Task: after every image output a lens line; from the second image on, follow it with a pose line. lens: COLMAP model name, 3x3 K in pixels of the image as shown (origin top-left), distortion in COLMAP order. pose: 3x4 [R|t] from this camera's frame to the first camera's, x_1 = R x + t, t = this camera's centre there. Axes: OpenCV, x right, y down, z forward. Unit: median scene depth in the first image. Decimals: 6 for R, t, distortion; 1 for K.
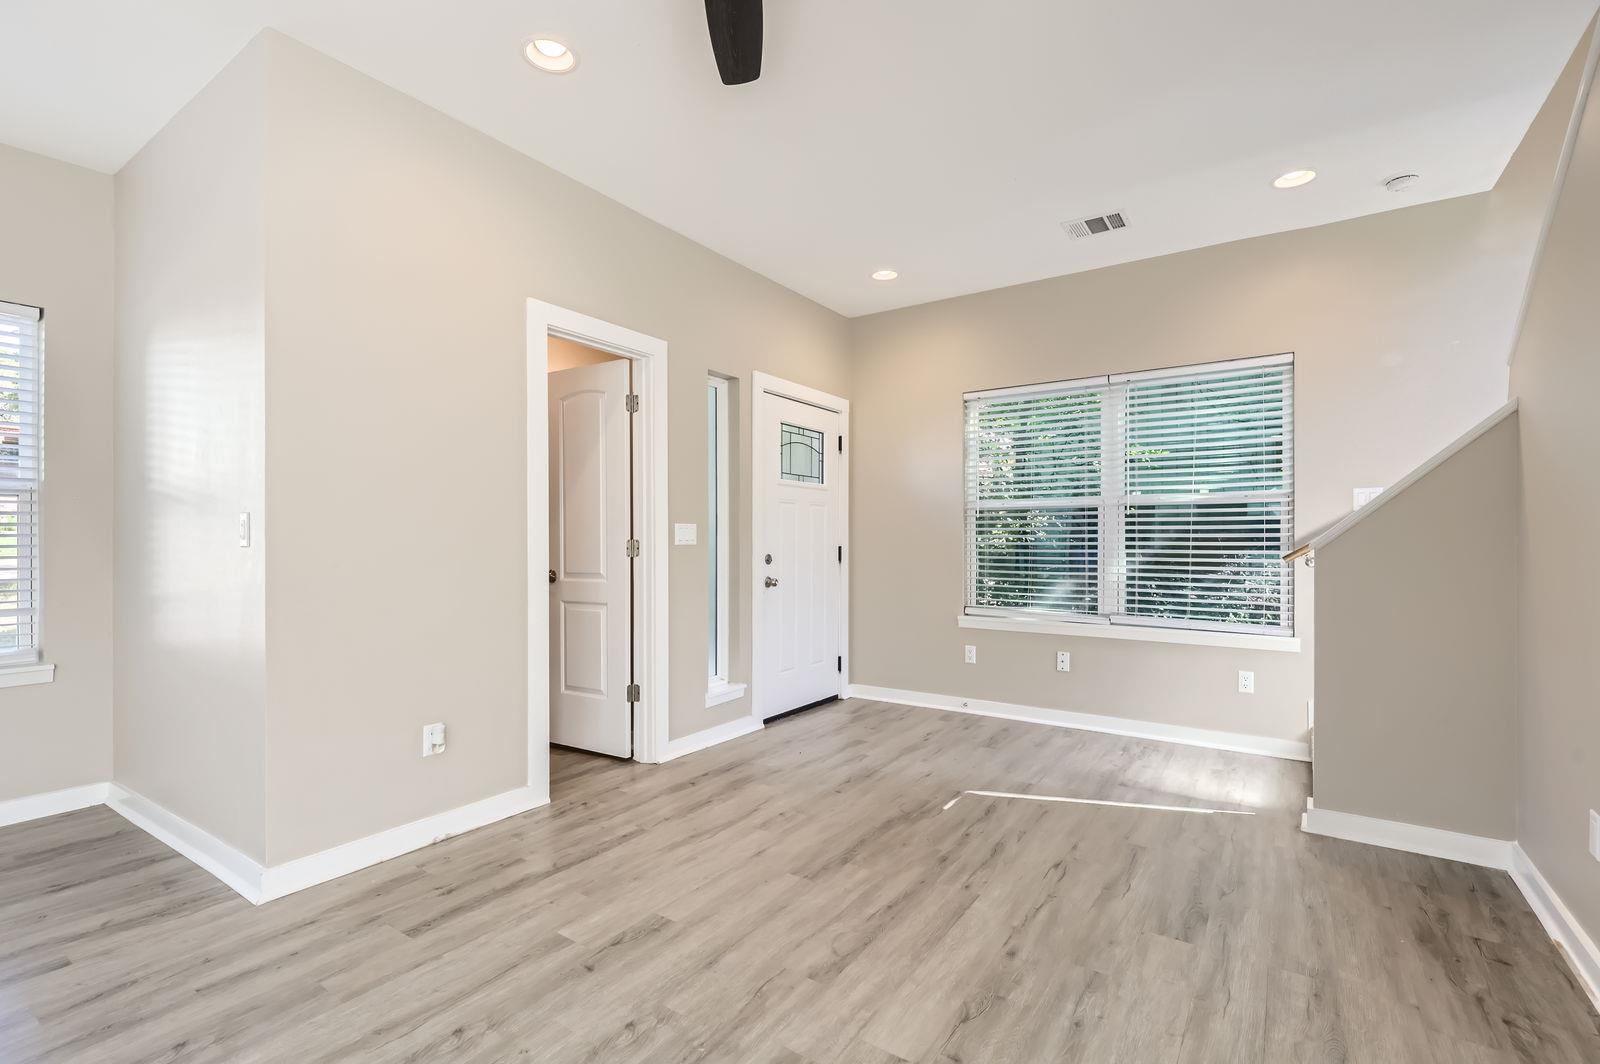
lens RADIAL K [[724.4, 0, 797.1], [0, 724.4, 536.8], [0, 0, 1]] dist [0.010994, -0.001729]
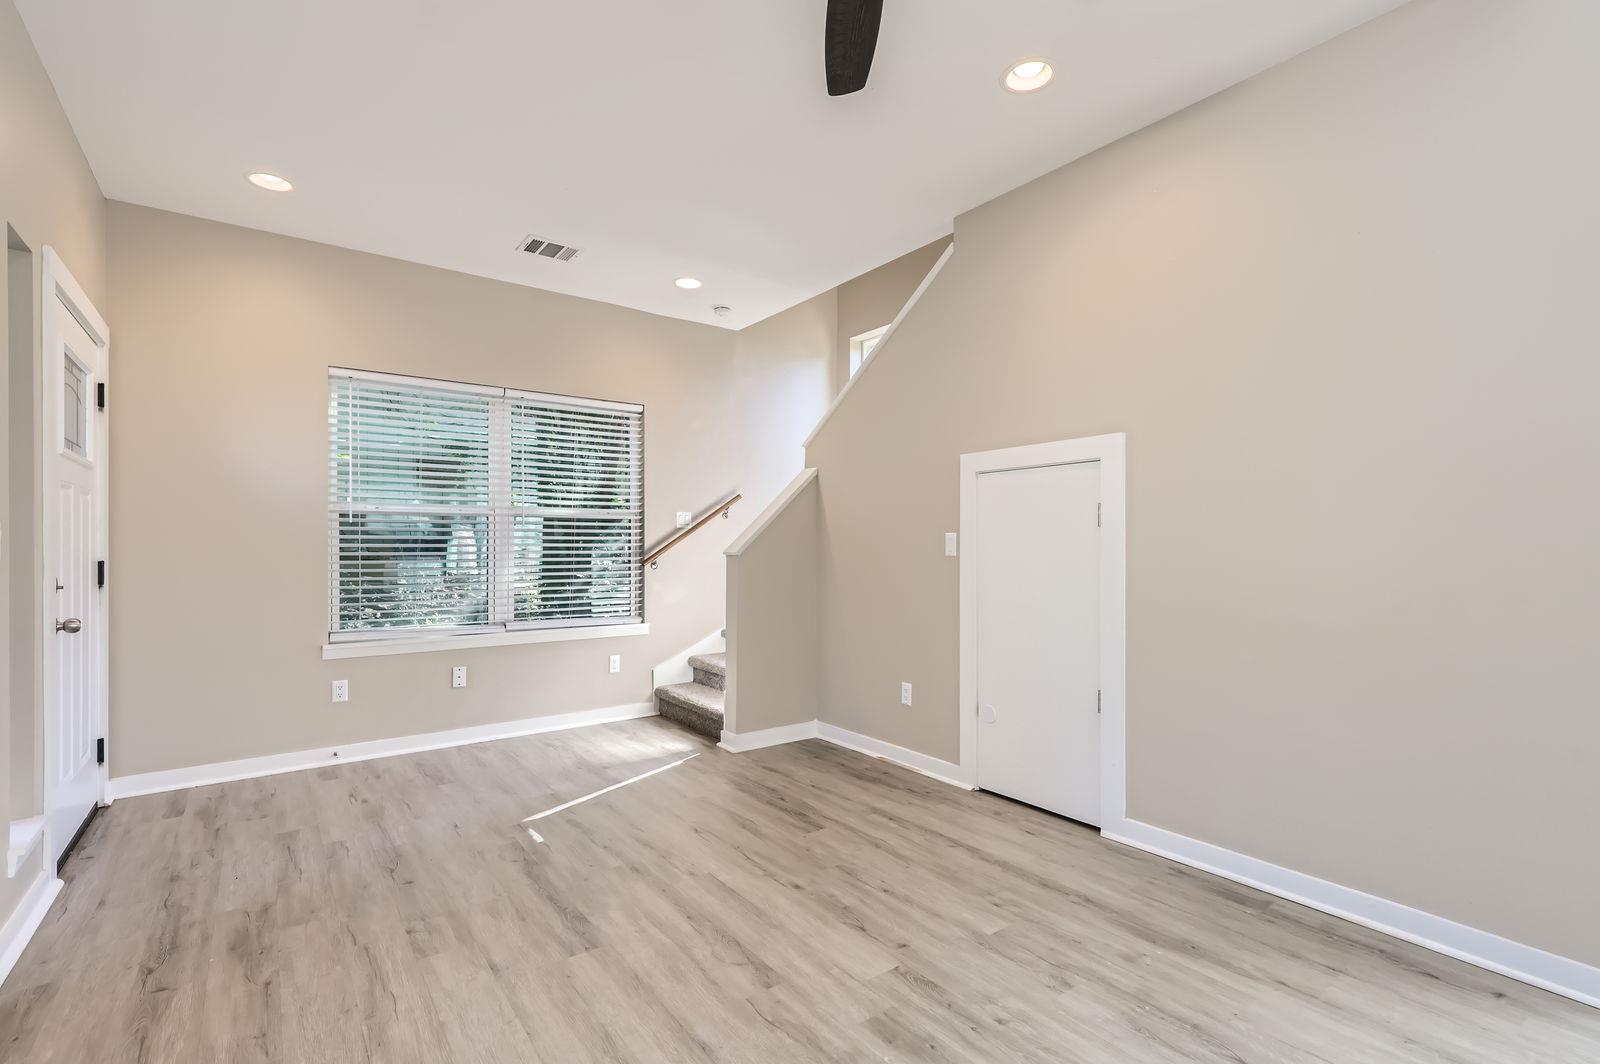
lens RADIAL K [[724.4, 0, 795.7], [0, 724.4, 541.0], [0, 0, 1]] dist [0.010994, -0.001729]
pose [[0.327695, 0.008144, 0.944749, -0.525423], [-0.002411, 0.999967, -0.007783, 0.000022], [-0.944781, 0.000272, 0.327704, 0.364493]]
